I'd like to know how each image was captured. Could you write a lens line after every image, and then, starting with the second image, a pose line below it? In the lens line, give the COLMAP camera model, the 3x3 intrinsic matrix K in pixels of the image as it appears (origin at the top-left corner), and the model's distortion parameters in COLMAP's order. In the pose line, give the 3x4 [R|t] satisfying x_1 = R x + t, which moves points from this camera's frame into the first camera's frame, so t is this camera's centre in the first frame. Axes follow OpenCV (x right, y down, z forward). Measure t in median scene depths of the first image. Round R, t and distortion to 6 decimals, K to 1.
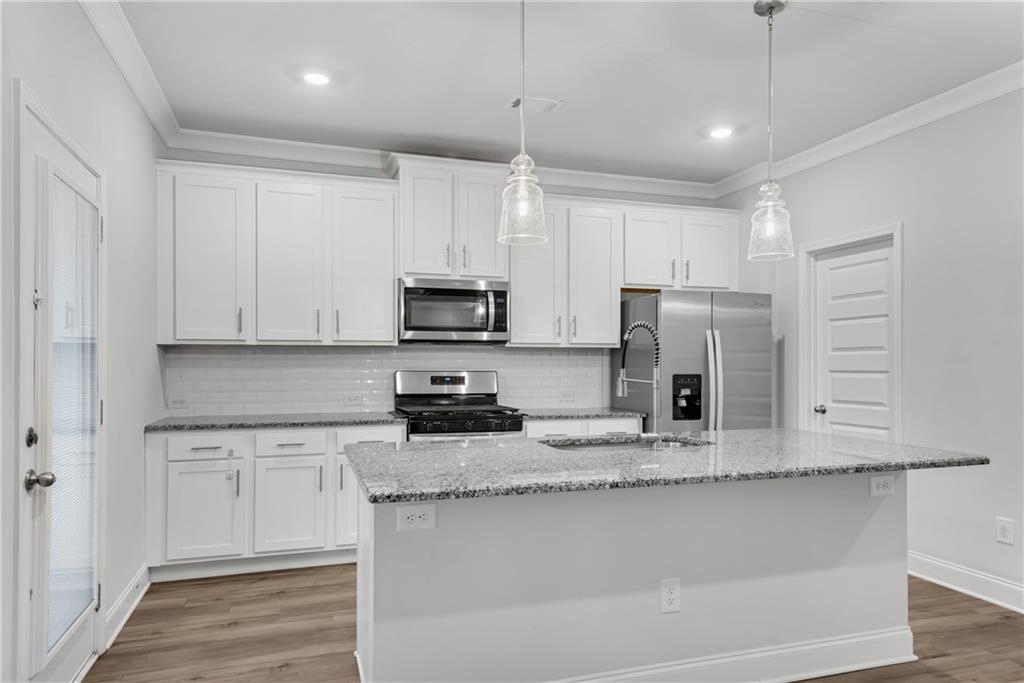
lens RADIAL K [[643.1, 0, 519.0], [0, 643.1, 364.9], [0, 0, 1]] dist [0.027500, -0.000202]
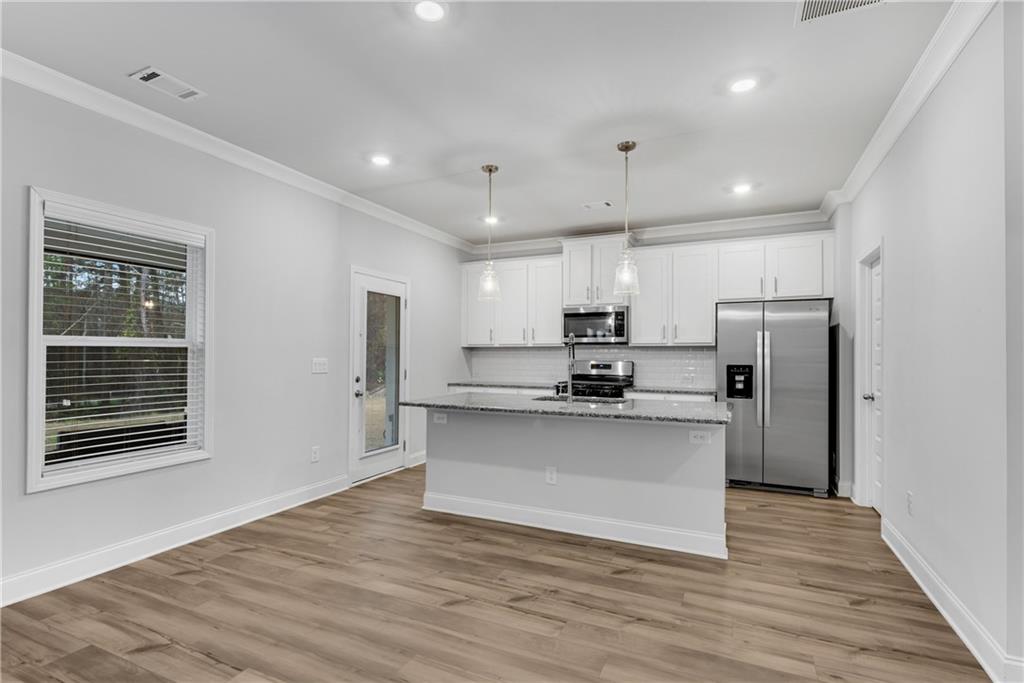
lens RADIAL K [[496.2, 0, 513.3], [0, 496.2, 347.6], [0, 0, 1]] dist [0.016894, 0.000382]
pose [[0.728538, -0.008926, -0.684947, 0.655884], [-0.005152, 0.999815, -0.018509, 0.000114], [0.684986, 0.017013, 0.728358, -0.096026]]
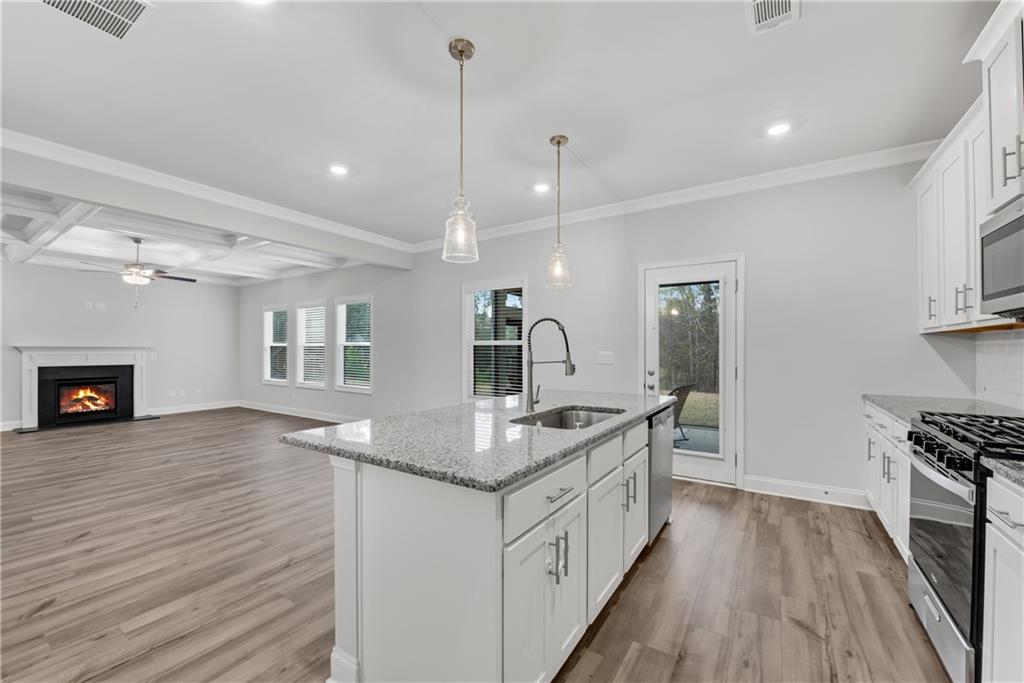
lens RADIAL K [[412.3, 0, 510.1], [0, 412.3, 346.8], [0, 0, 1]] dist [-0.013626, -0.000381]
pose [[-0.789521, -0.008939, -0.613658, 0.479406], [-0.007473, 0.999960, -0.004953, -0.000214], [0.613678, 0.000675, -0.789556, 1.016888]]
